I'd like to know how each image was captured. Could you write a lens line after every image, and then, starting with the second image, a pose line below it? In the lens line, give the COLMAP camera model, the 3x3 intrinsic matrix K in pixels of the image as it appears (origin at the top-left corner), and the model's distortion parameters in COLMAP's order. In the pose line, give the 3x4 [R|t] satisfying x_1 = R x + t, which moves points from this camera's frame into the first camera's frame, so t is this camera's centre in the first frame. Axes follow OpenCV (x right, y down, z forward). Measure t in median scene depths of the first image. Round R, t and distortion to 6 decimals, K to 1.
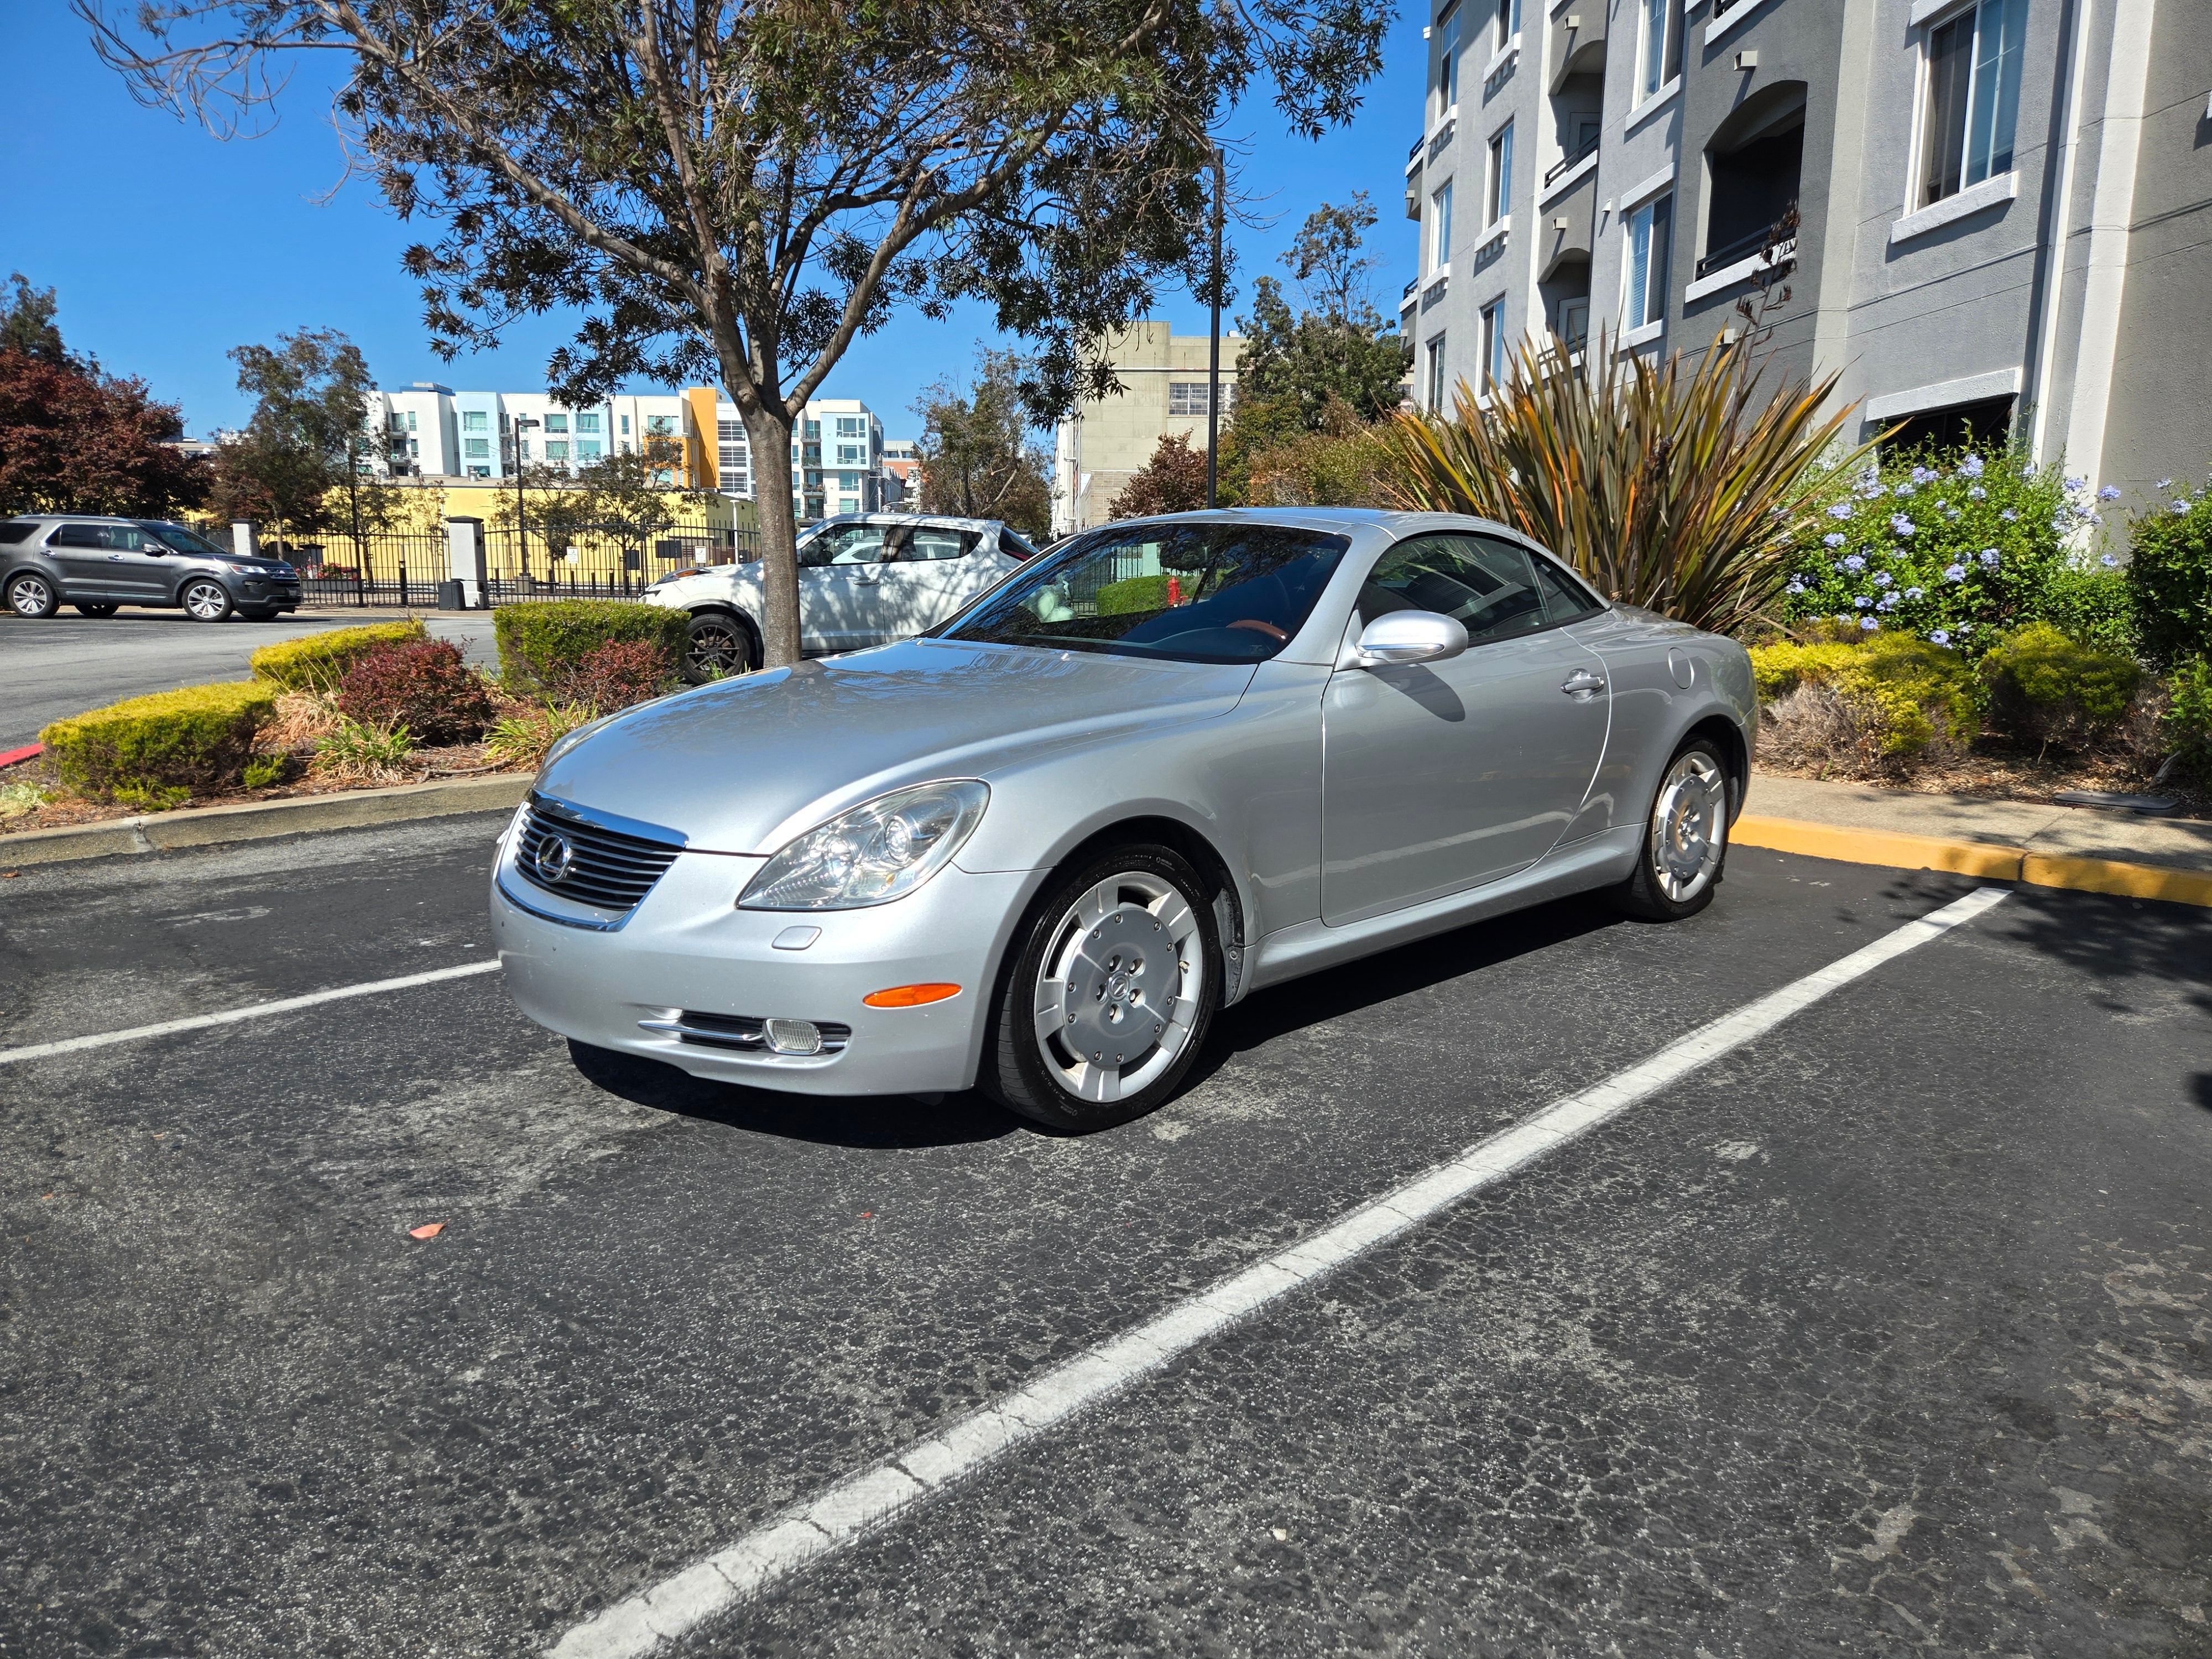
lens RADIAL K [[1462.7, 0, 1106.0], [0, 1462.7, 829.5], [0, 0, 1]] dist [0.067826, -0.051999]
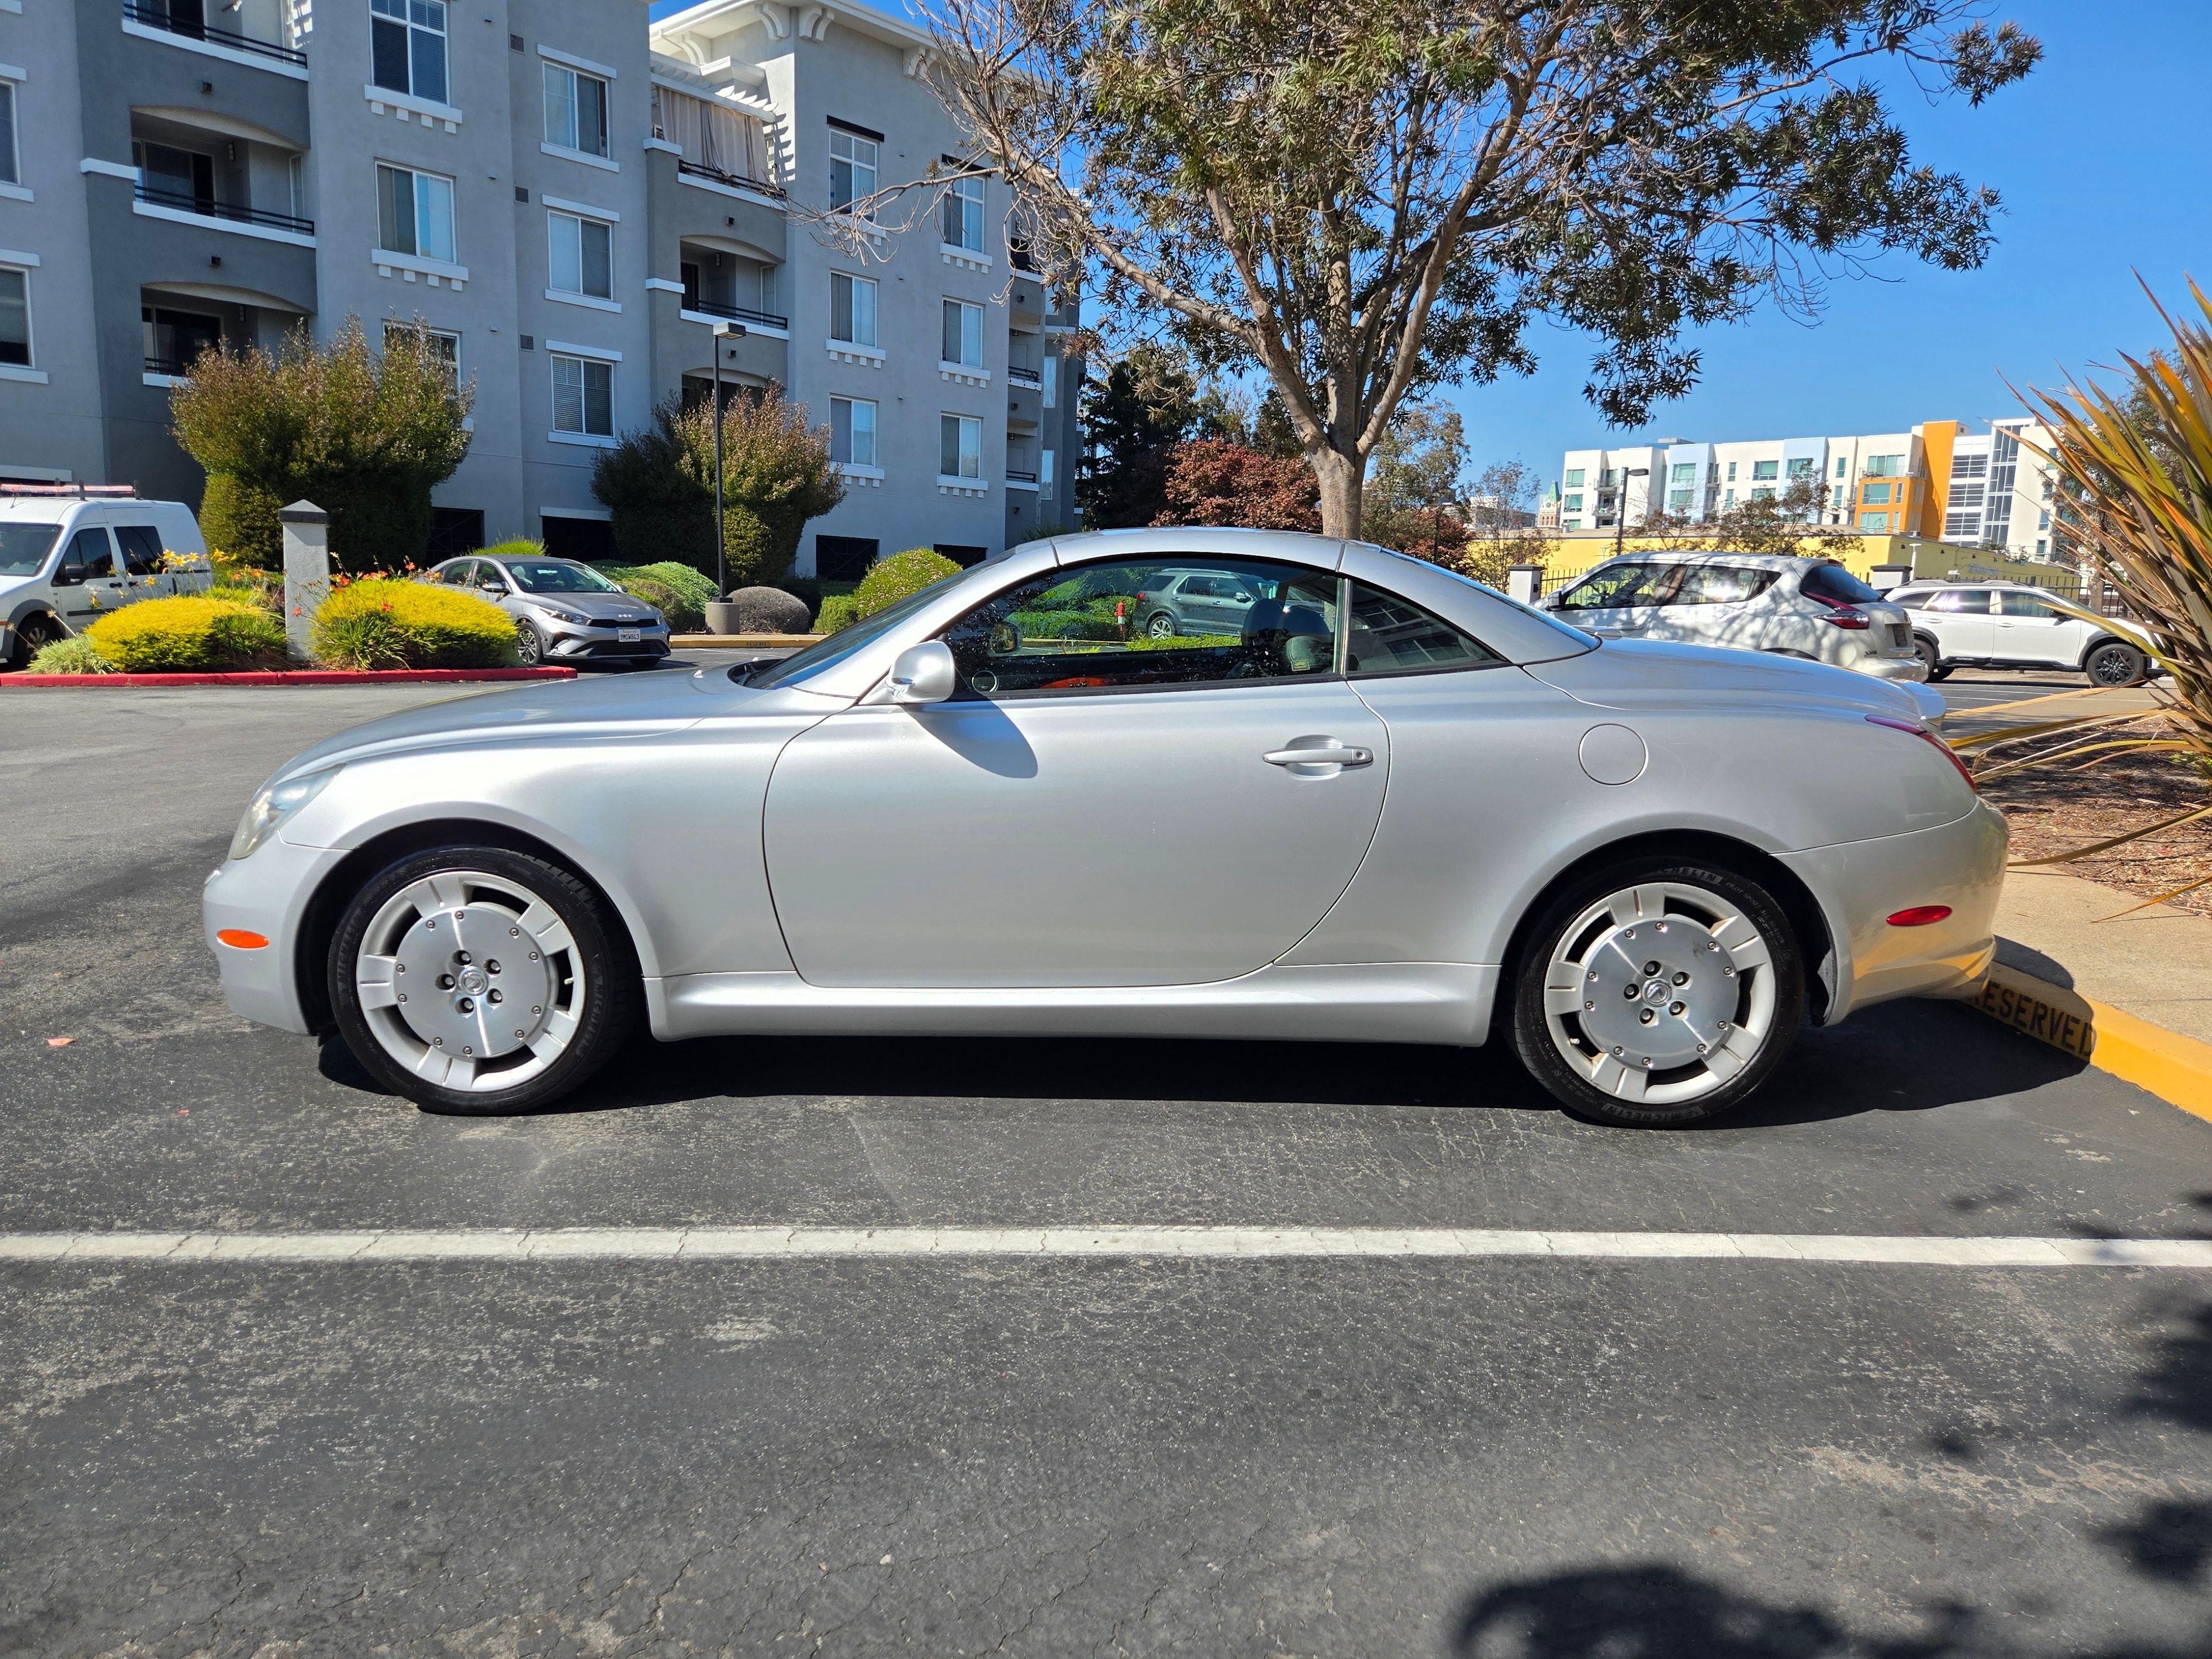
lens RADIAL K [[1487.7, 0, 1102.0], [0, 1487.7, 805.2], [0, 0, 1]] dist [0.060572, -0.047386]
pose [[0.717366, 0.104383, -0.688833, 0.322017], [-0.139589, 0.990199, 0.004679, -0.025292], [0.682569, 0.092796, 0.724905, 0.161628]]
